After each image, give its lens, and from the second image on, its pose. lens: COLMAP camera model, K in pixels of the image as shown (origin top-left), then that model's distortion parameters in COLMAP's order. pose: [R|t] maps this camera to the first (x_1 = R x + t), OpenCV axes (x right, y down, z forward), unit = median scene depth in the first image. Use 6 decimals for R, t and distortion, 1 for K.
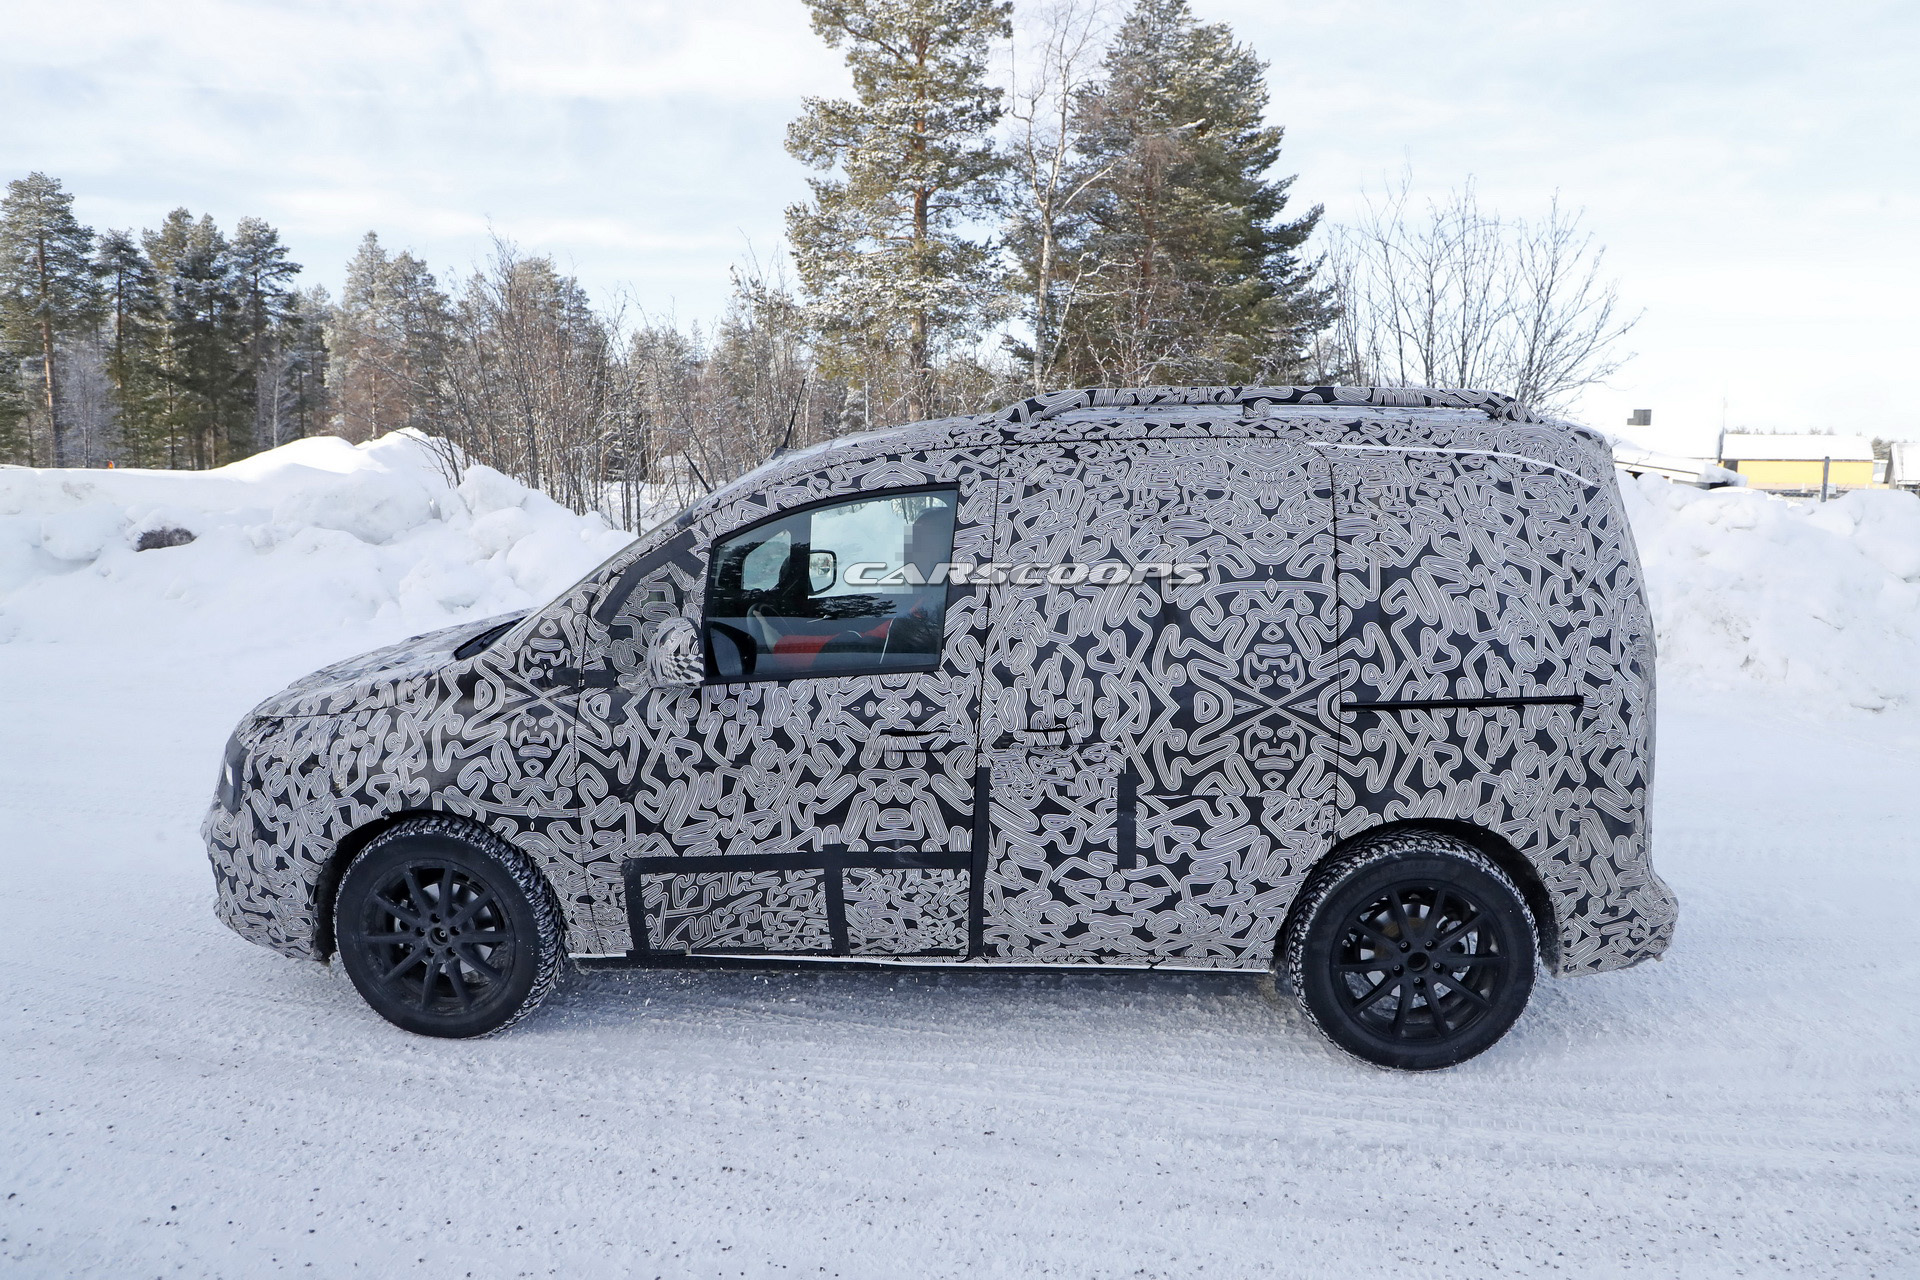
lens RADIAL K [[1285.8, 0, 960.0], [0, 1285.8, 640.0], [0, 0, 1]] dist [-0.079387, 0.054385]
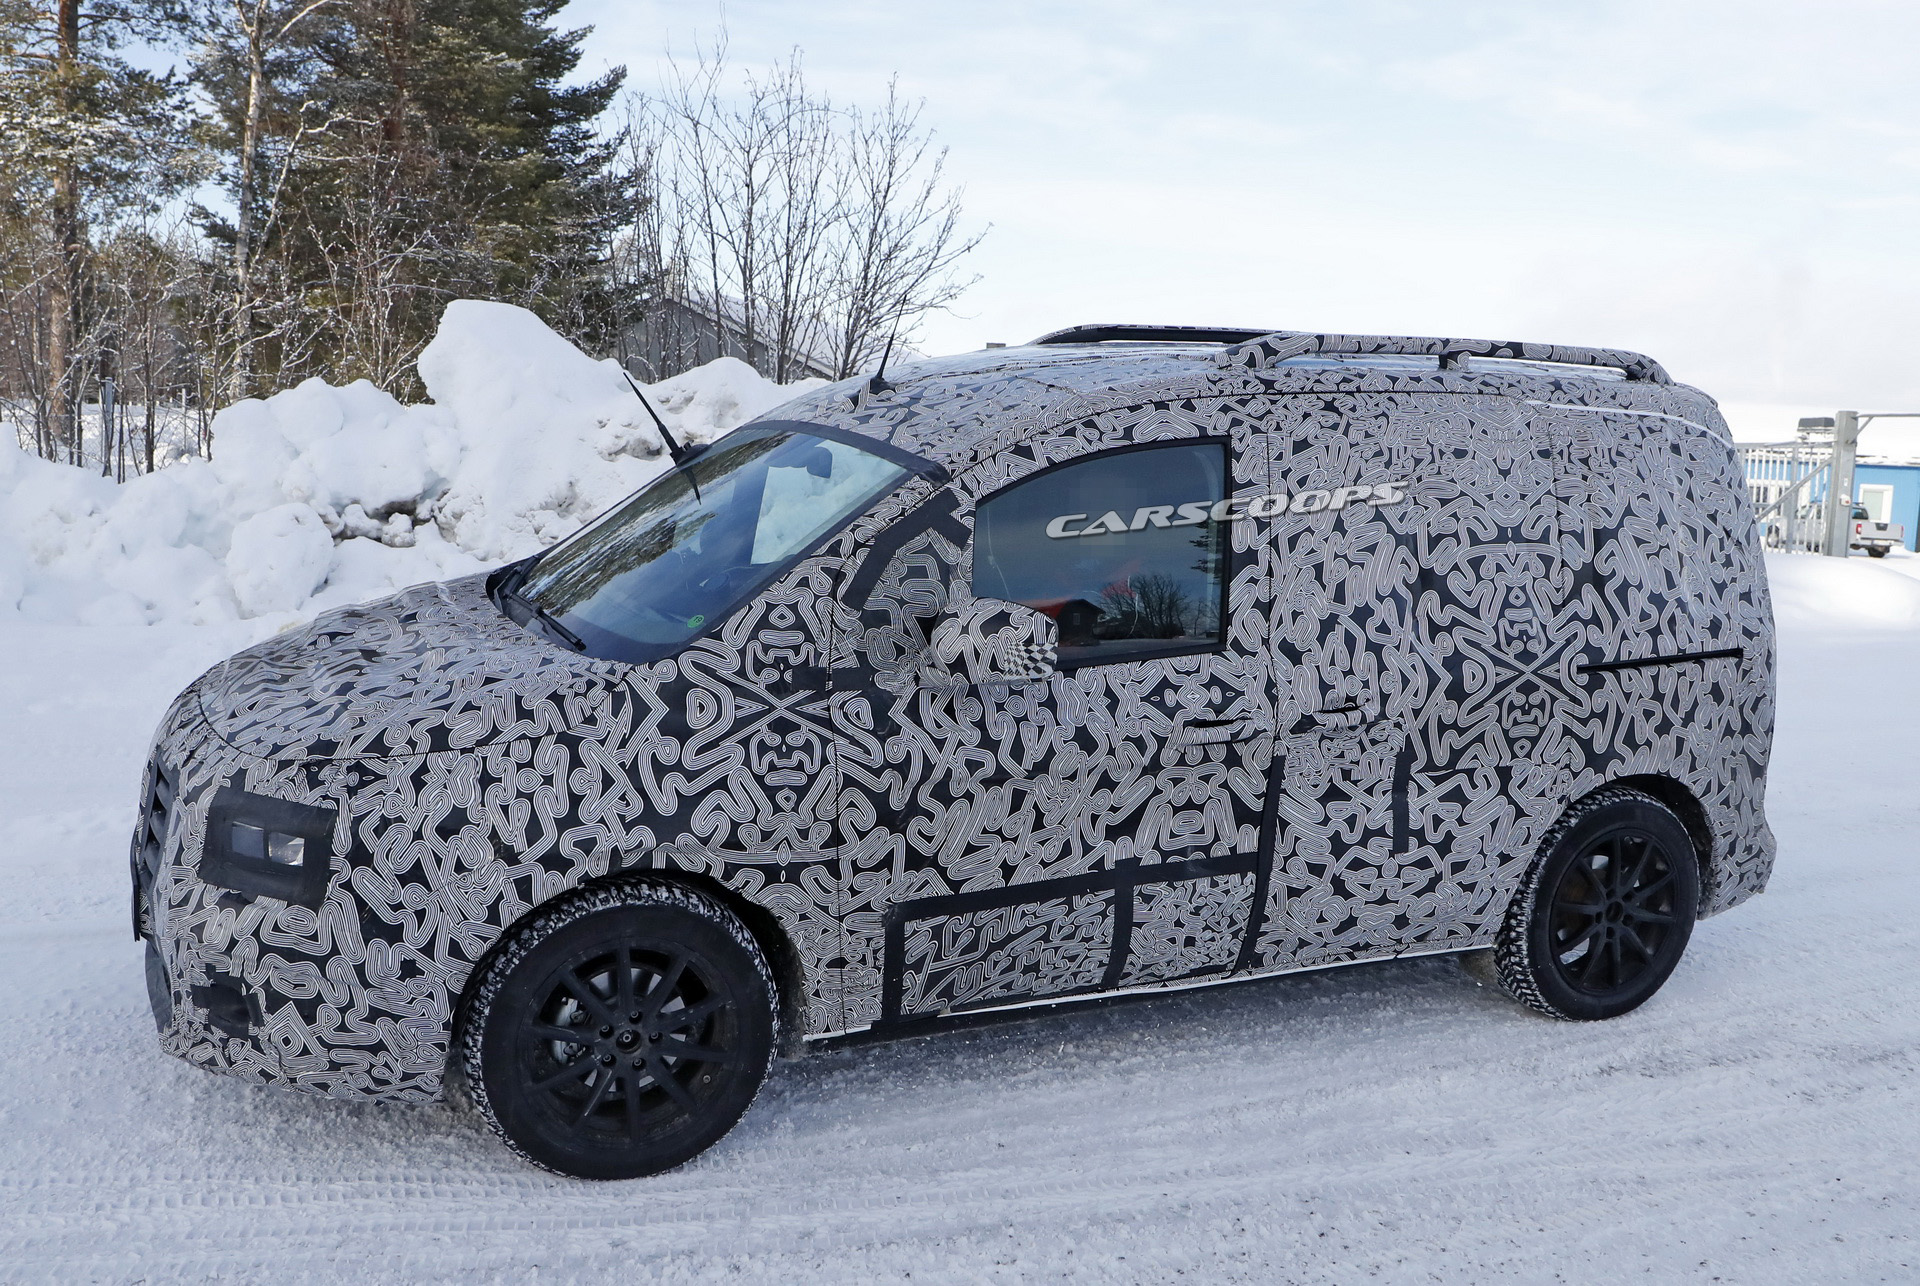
lens RADIAL K [[1734.3, 0, 887.2], [0, 1734.3, 621.7], [0, 0, 1]] dist [-0.094817, 0.062813]
pose [[0.895155, -0.034659, 0.444405, -0.746474], [0.026679, 0.999351, 0.024200, -0.030344], [-0.444956, -0.009806, 0.895499, 0.043021]]
